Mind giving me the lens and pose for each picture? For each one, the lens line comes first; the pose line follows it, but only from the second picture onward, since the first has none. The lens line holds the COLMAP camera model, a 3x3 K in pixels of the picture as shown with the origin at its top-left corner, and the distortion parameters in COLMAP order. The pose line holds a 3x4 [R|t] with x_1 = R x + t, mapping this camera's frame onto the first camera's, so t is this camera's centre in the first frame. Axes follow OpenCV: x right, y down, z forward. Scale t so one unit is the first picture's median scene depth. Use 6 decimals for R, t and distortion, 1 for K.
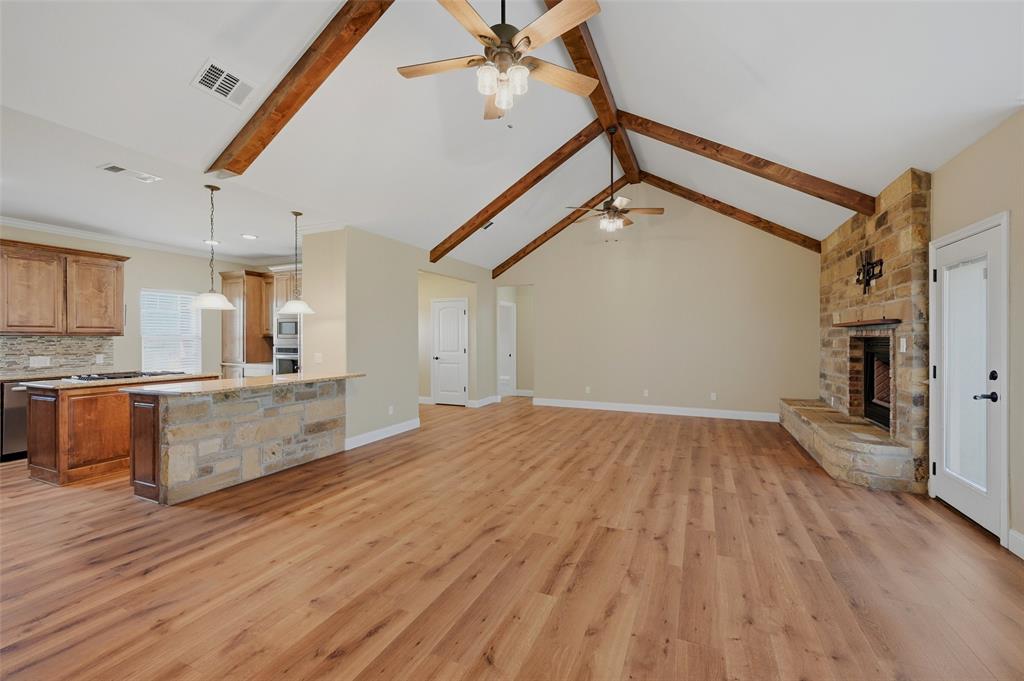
lens RADIAL K [[411.7, 0, 517.0], [0, 411.7, 339.6], [0, 0, 1]] dist [-0.001075, -0.000188]
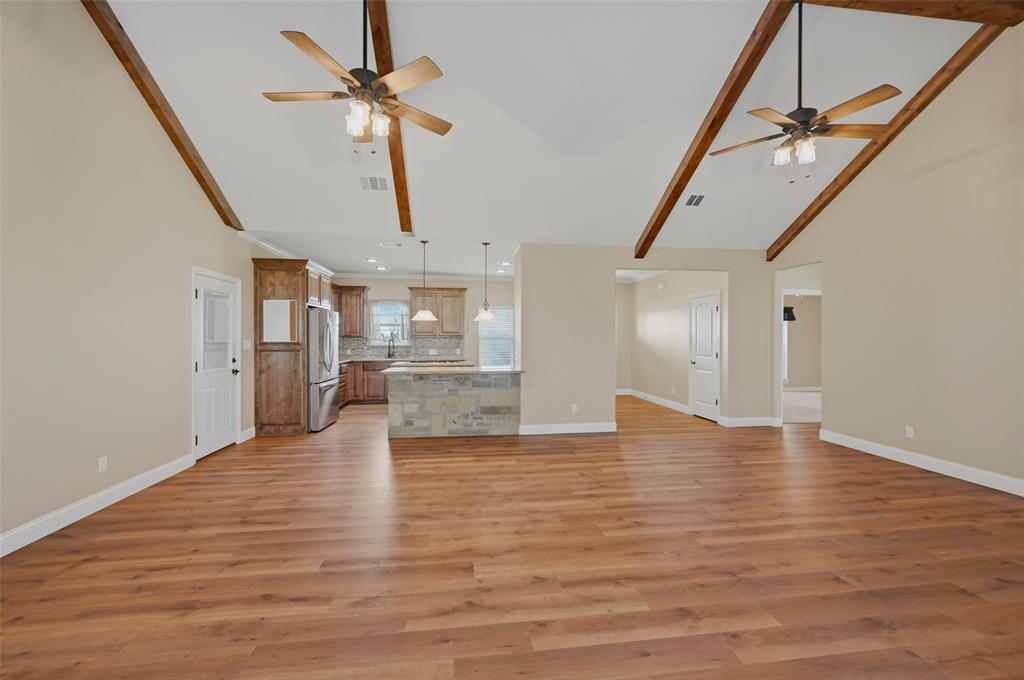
lens RADIAL K [[411.7, 0, 513.6], [0, 411.7, 333.7], [0, 0, 1]] dist [-0.001075, -0.000188]
pose [[0.524410, -0.008368, -0.851424, 0.710133], [-0.004360, 0.999912, -0.012512, -0.005452], [0.851454, 0.010274, 0.524328, 0.454452]]
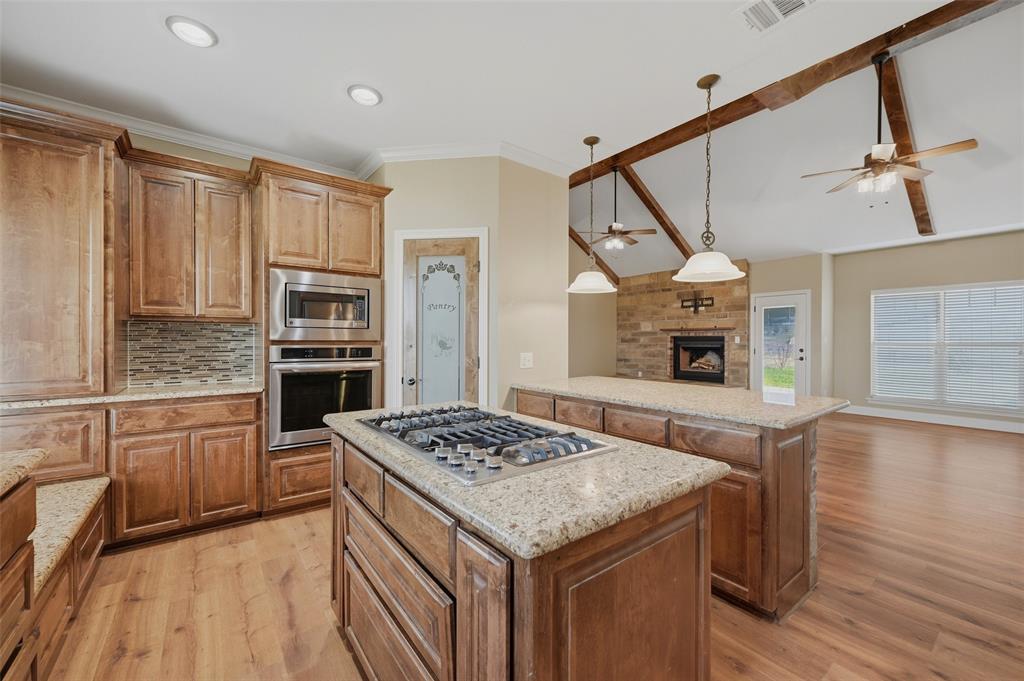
lens RADIAL K [[411.7, 0, 510.3], [0, 411.7, 342.4], [0, 0, 1]] dist [-0.001075, -0.000188]
pose [[0.478884, -0.002444, 0.877875, -1.372793], [-0.001677, 0.999992, 0.003699, 0.018590], [-0.877876, -0.003243, 0.478876, 0.922893]]
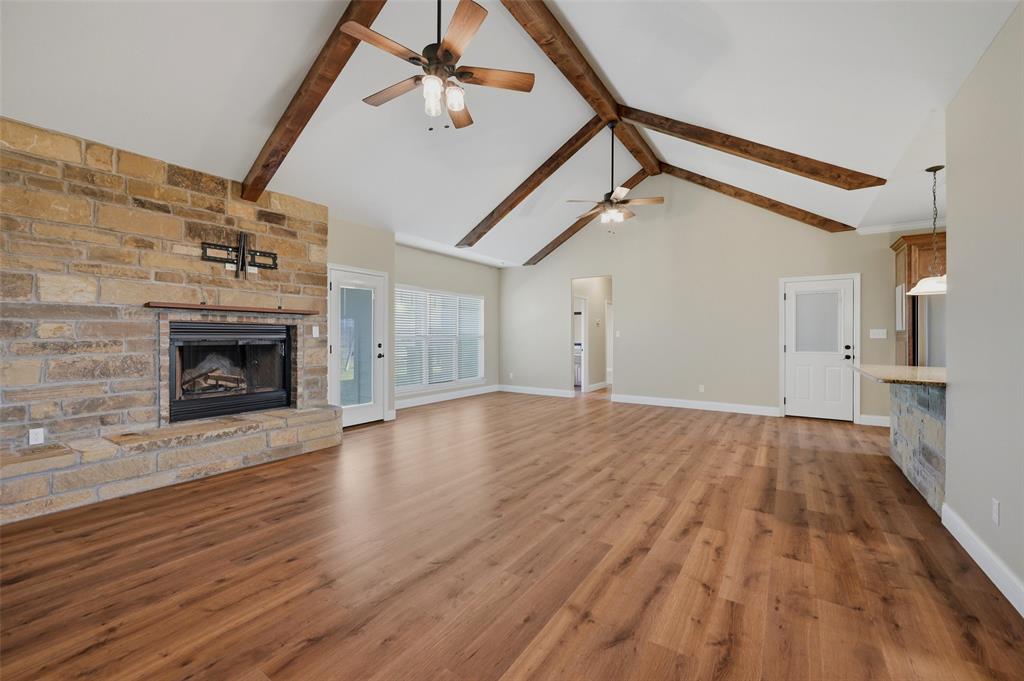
lens RADIAL K [[411.7, 0, 519.5], [0, 411.7, 333.4], [0, 0, 1]] dist [-0.001075, -0.000188]
pose [[-0.987441, 0.001640, 0.157980, 0.068911], [0.000710, 0.999982, -0.005943, 0.024658], [-0.157986, -0.005756, -0.987424, 2.016974]]
